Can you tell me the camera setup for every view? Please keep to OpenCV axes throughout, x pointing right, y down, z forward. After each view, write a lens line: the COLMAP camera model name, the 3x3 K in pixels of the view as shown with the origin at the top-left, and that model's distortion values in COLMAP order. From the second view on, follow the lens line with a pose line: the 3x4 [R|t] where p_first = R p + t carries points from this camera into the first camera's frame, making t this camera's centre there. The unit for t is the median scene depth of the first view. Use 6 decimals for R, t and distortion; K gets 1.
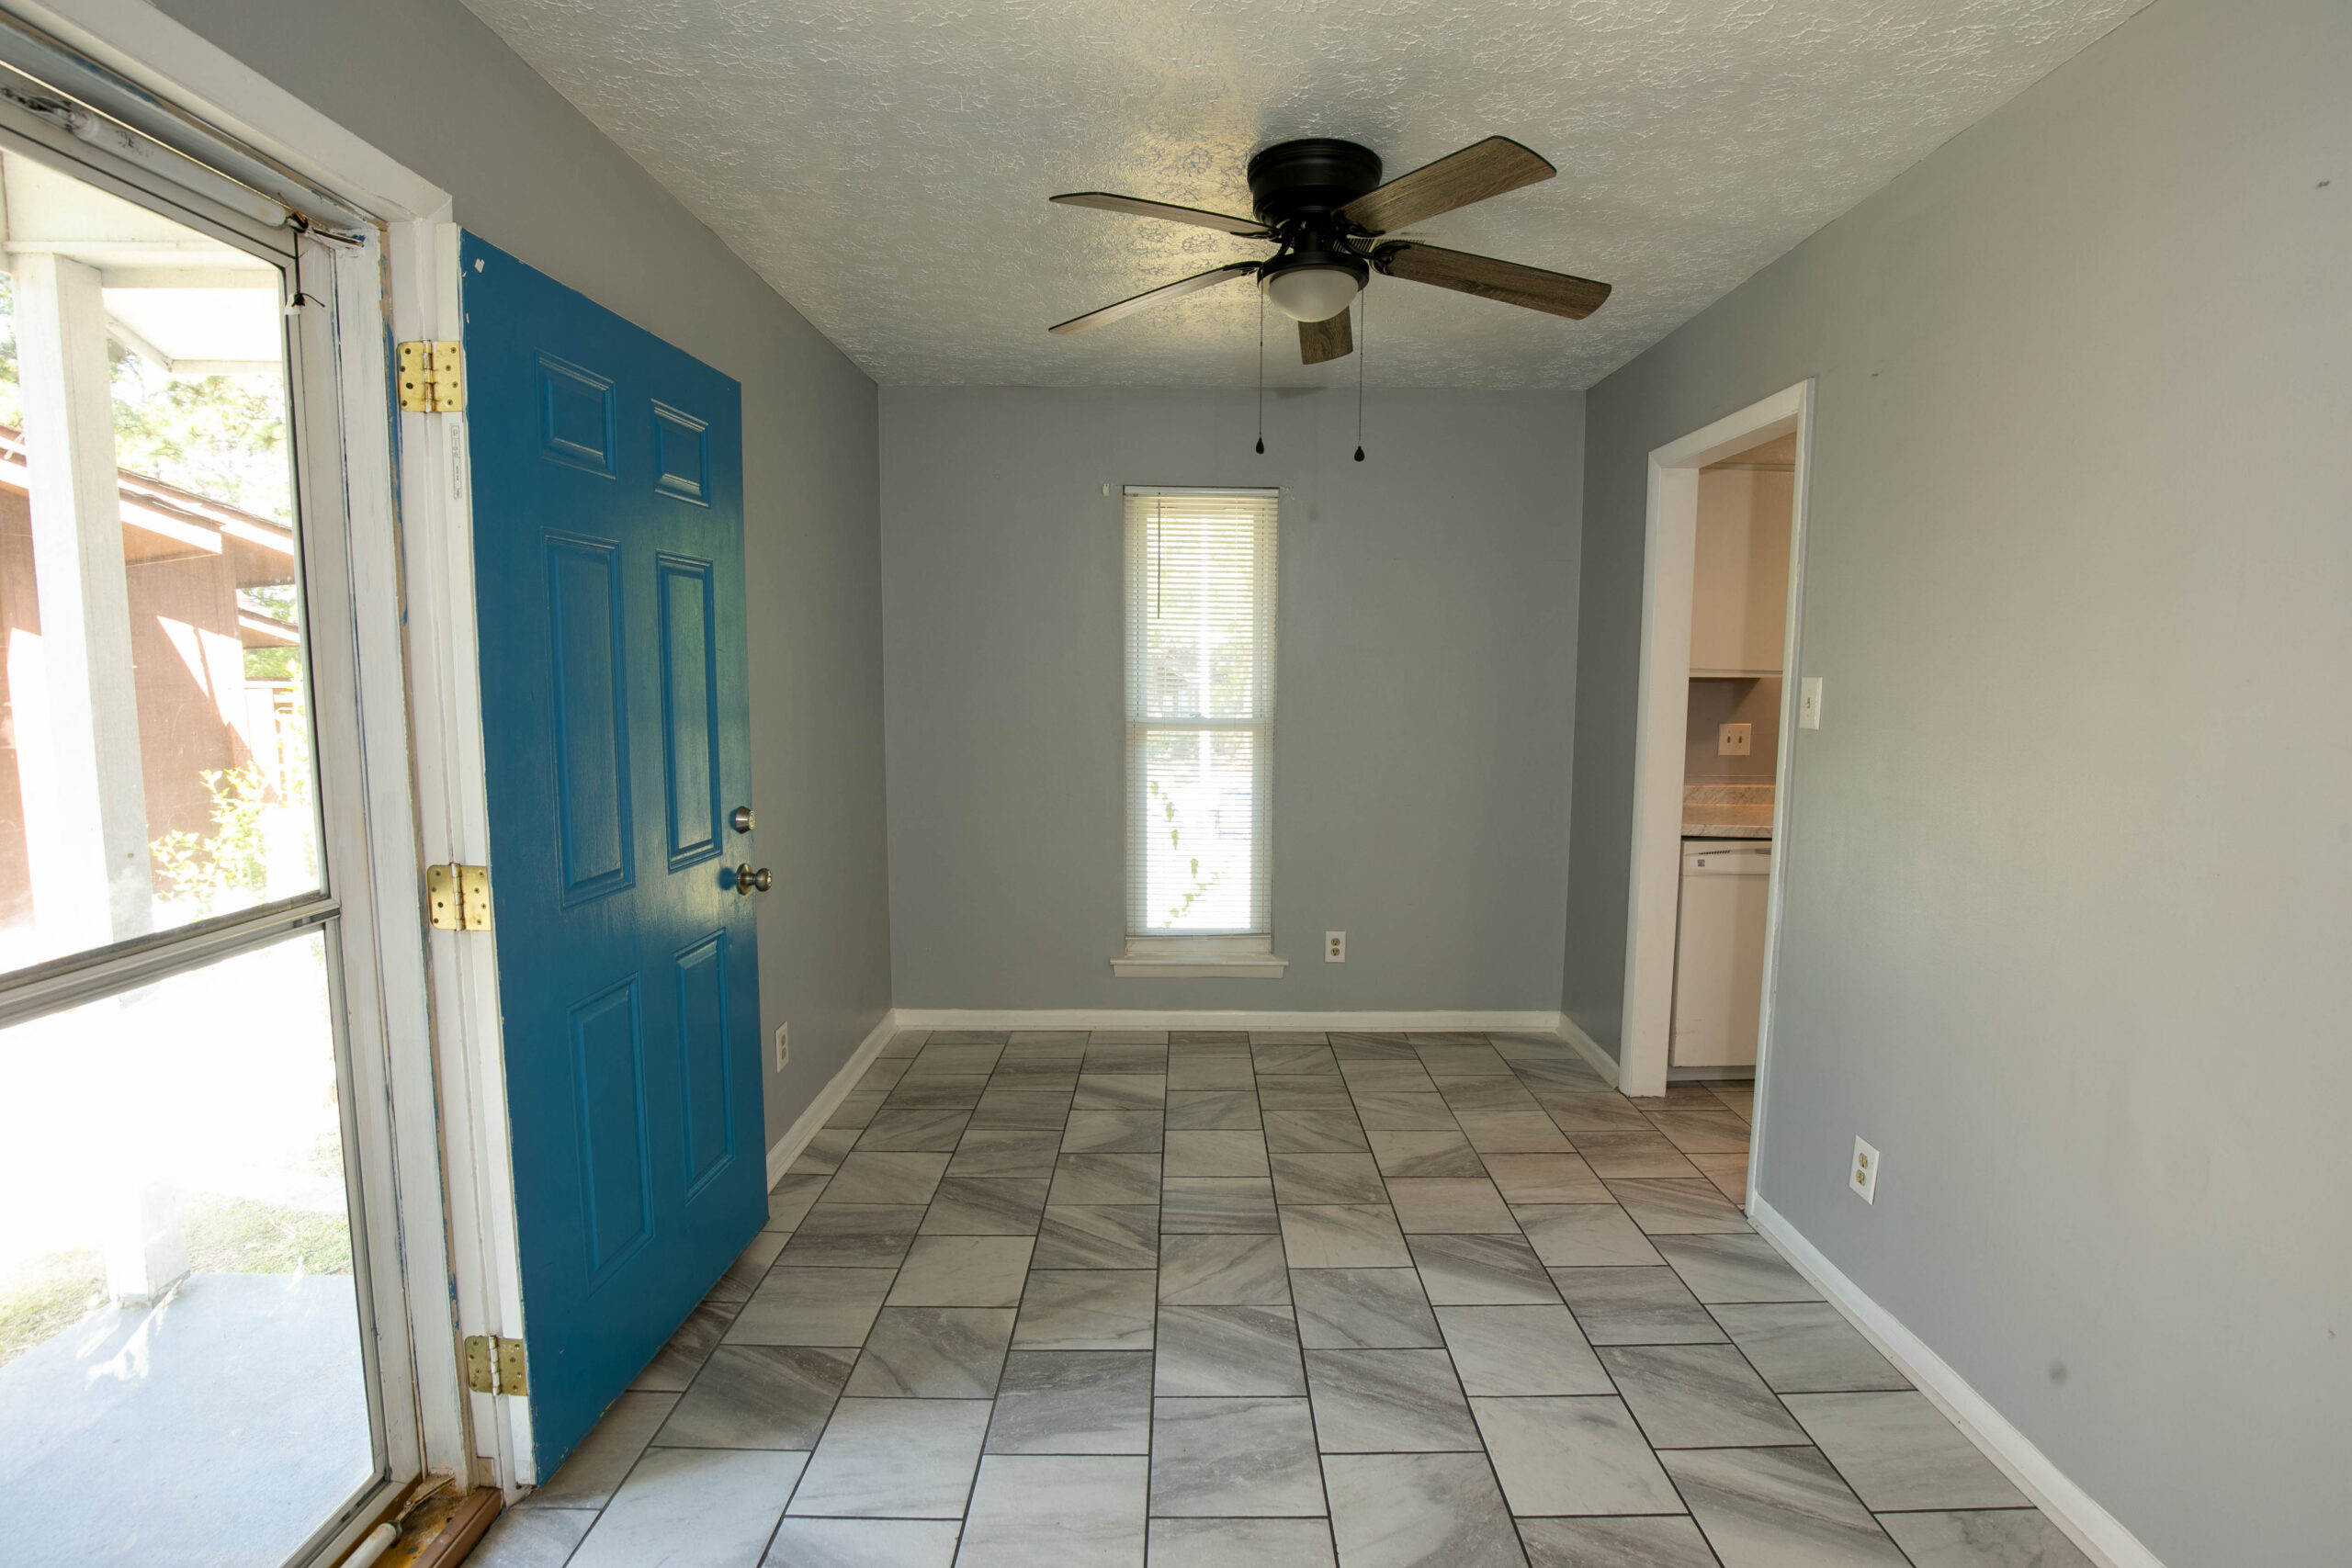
lens RADIAL K [[1080.3, 0, 1186.8], [0, 1080.3, 780.5], [0, 0, 1]] dist [-0.036078, 0.006454]
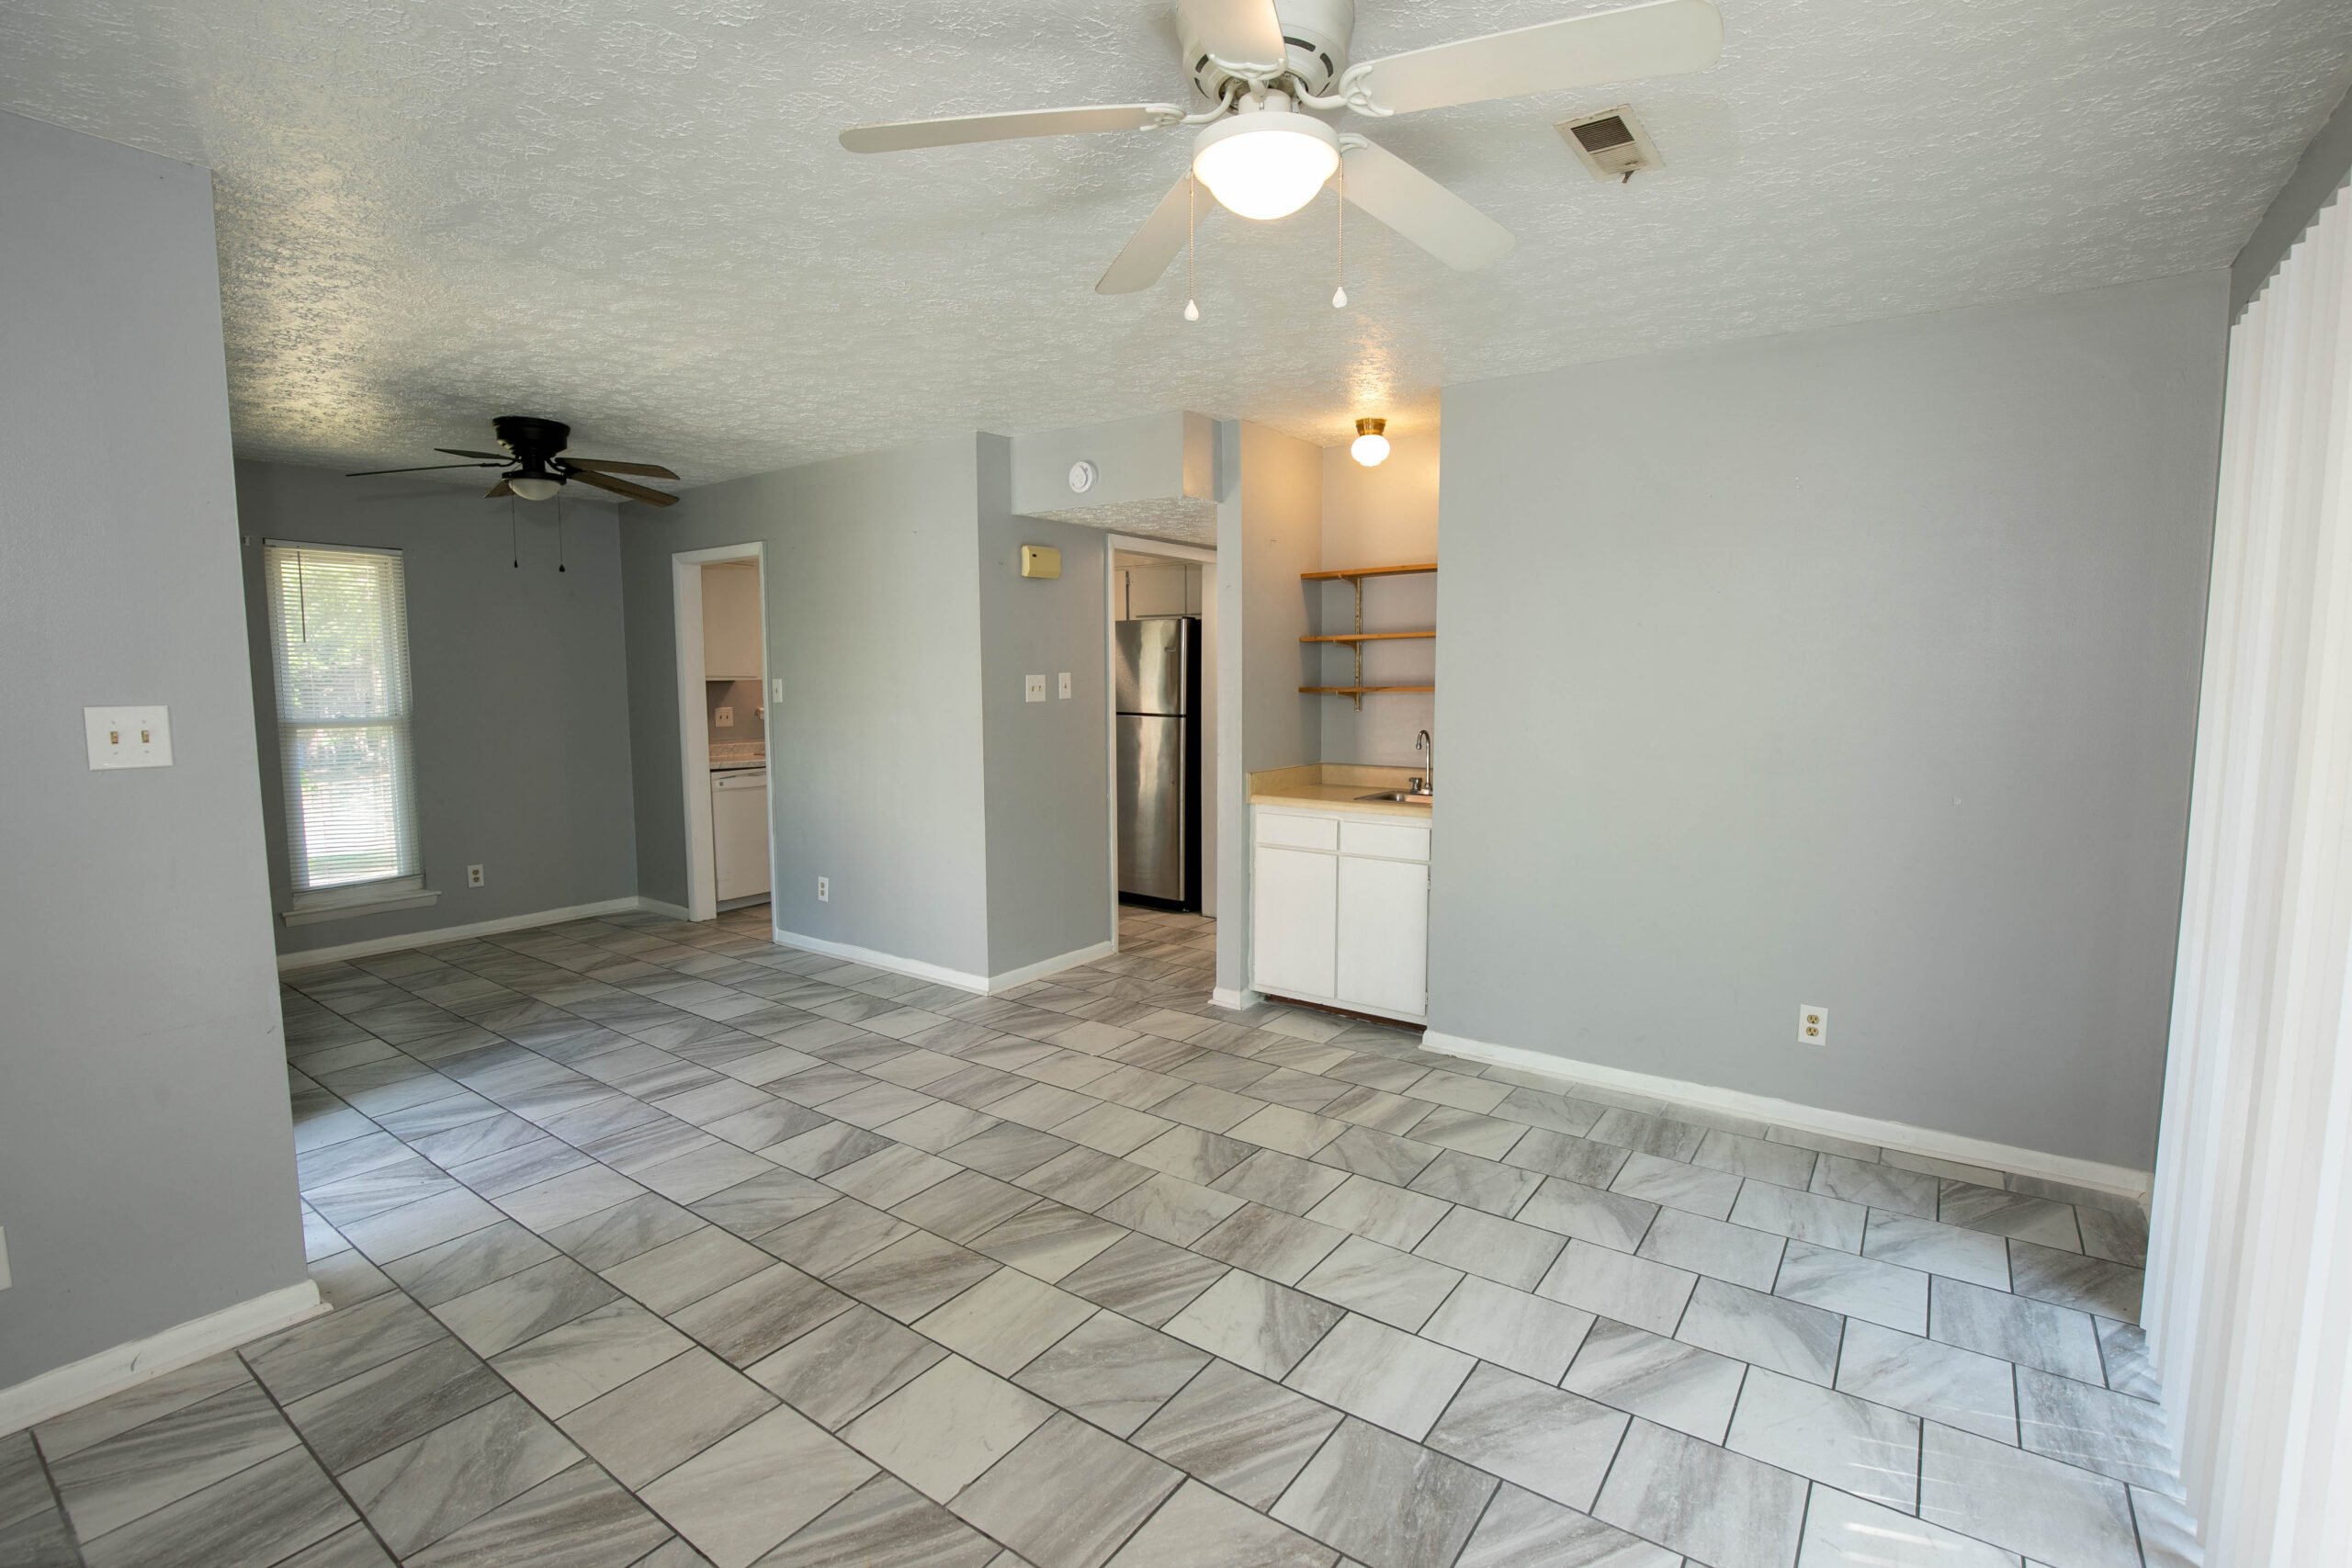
lens RADIAL K [[1080.3, 0, 1193.0], [0, 1080.3, 781.6], [0, 0, 1]] dist [-0.036078, 0.006454]
pose [[0.585125, -0.086104, 0.806359, -0.776869], [0.090983, 0.995039, 0.040231, 0.111352], [-0.805823, 0.049825, 0.590057, -1.068150]]
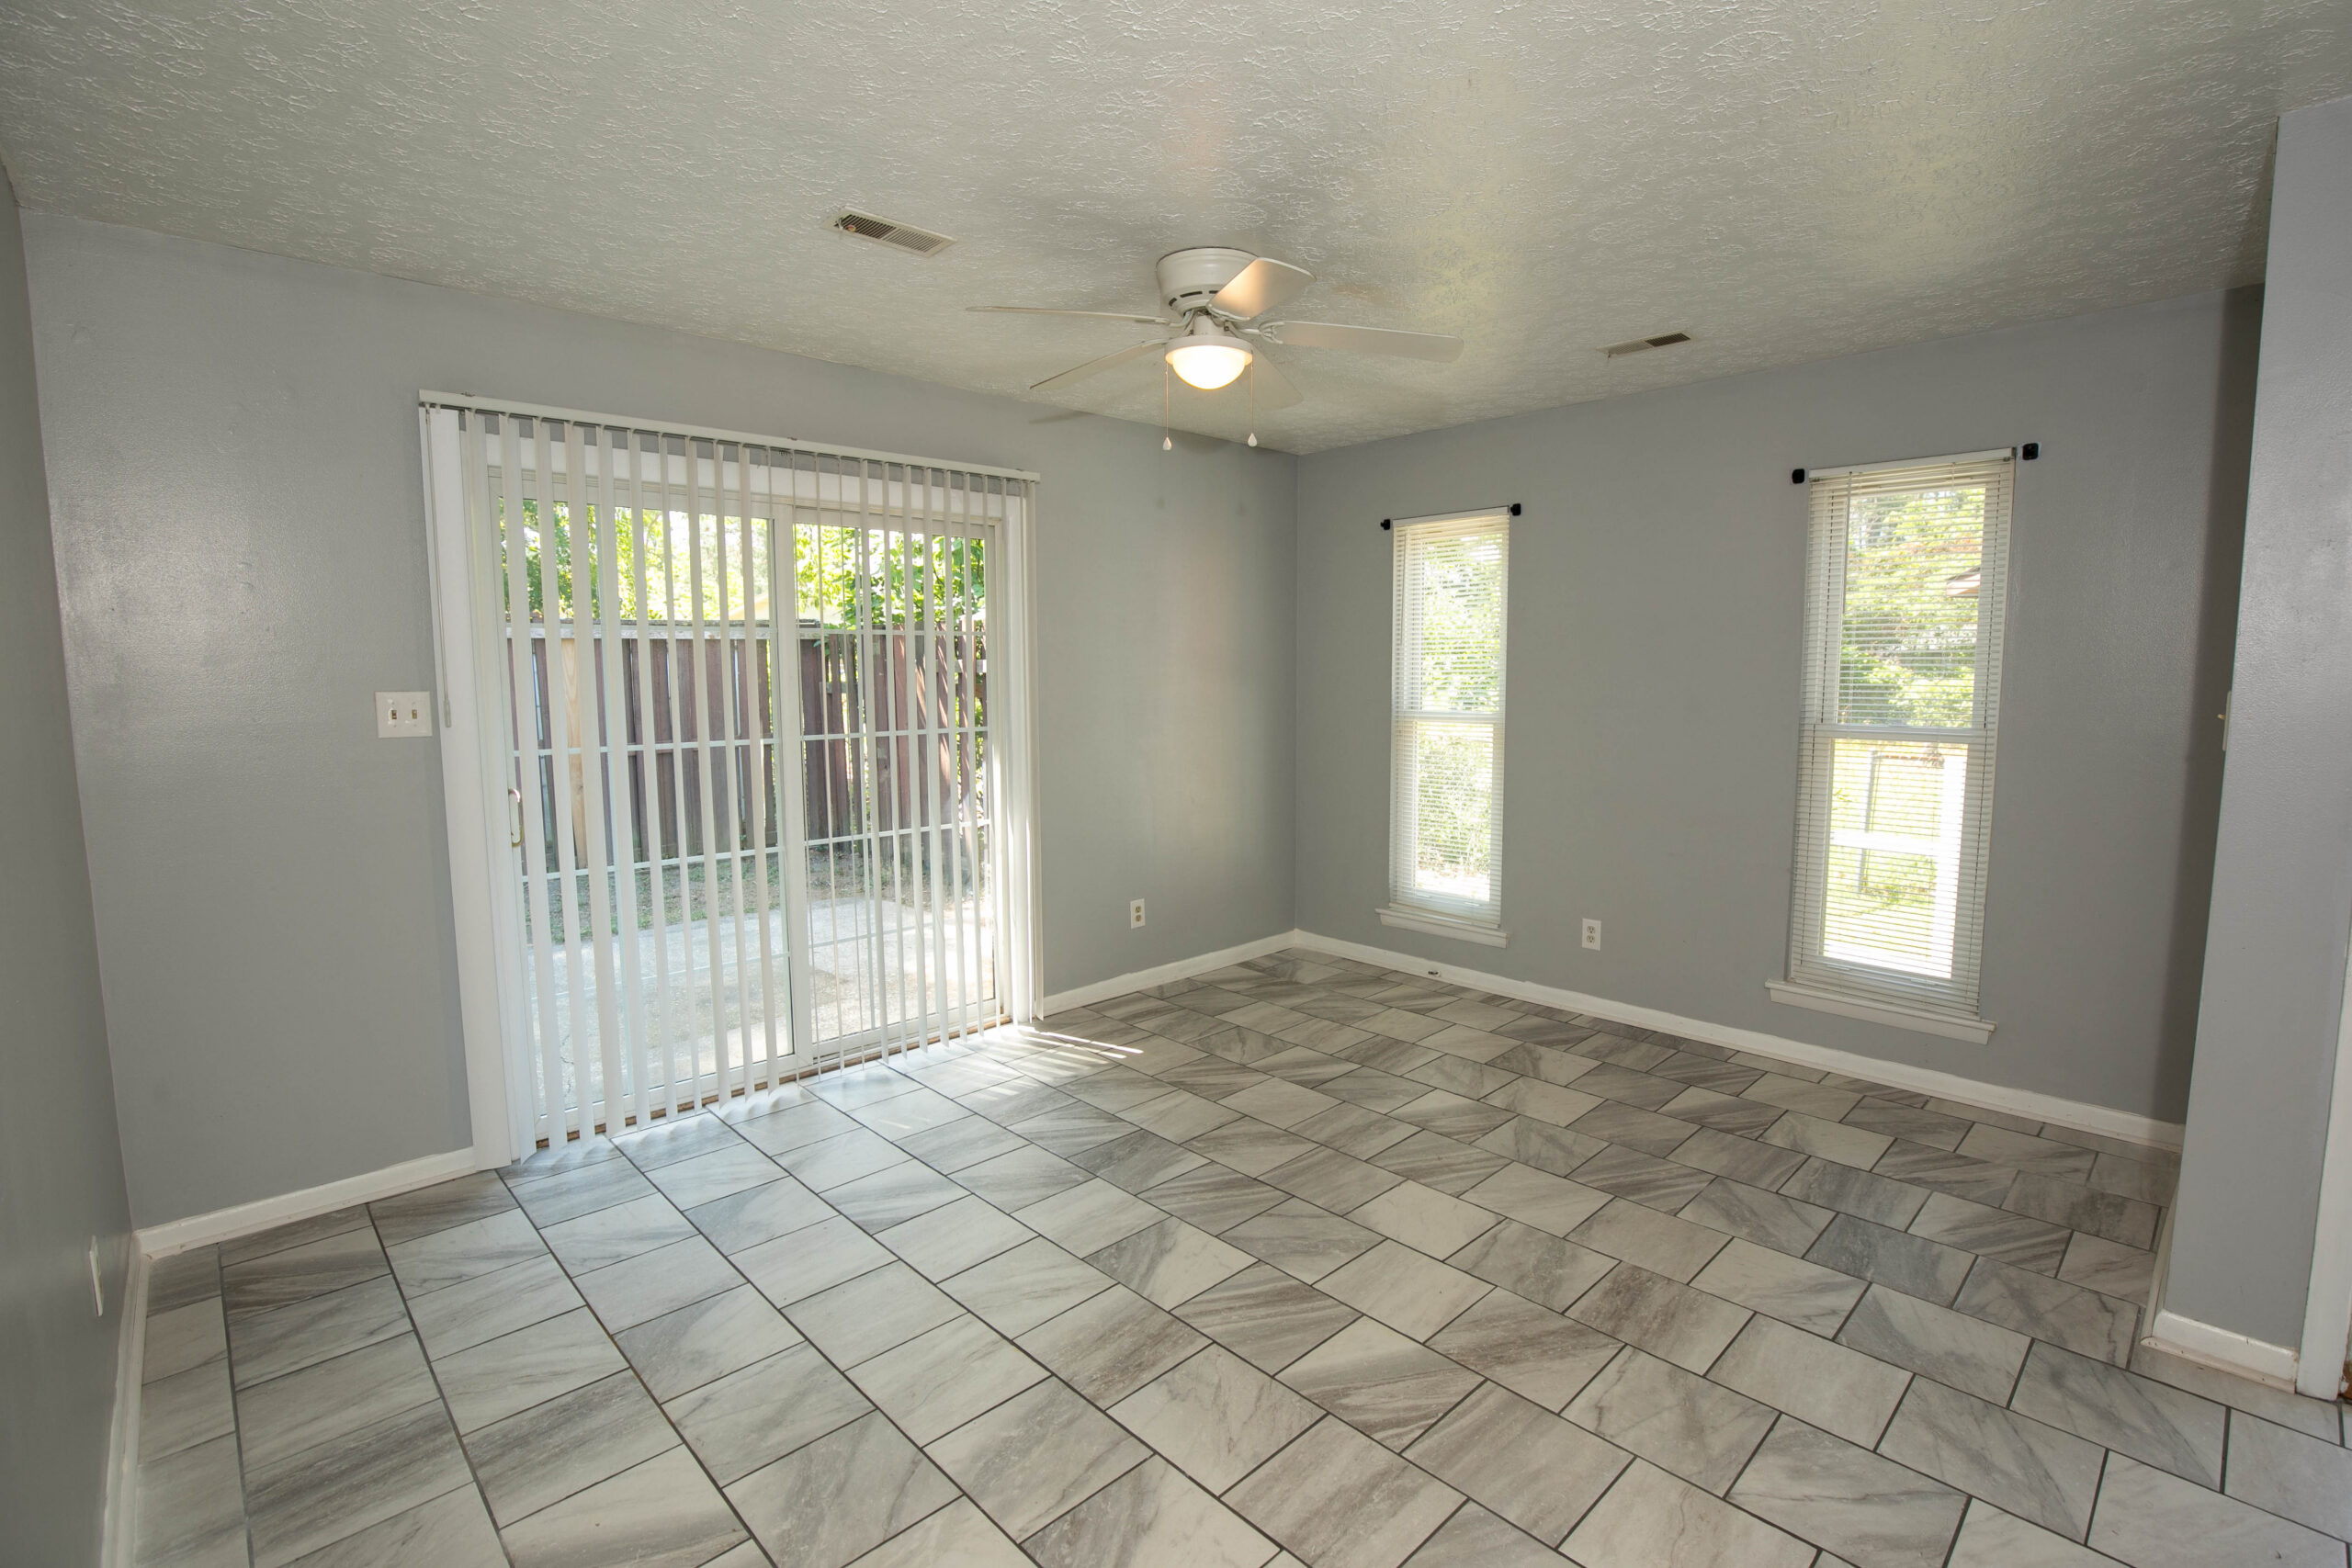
lens RADIAL K [[1080.3, 0, 1188.4], [0, 1080.3, 774.5], [0, 0, 1]] dist [-0.036078, 0.006454]
pose [[-0.725170, 0.068775, -0.685127, 0.769429], [-0.071738, 0.982038, 0.174512, -0.023571], [0.684823, 0.175701, -0.707211, 0.238967]]
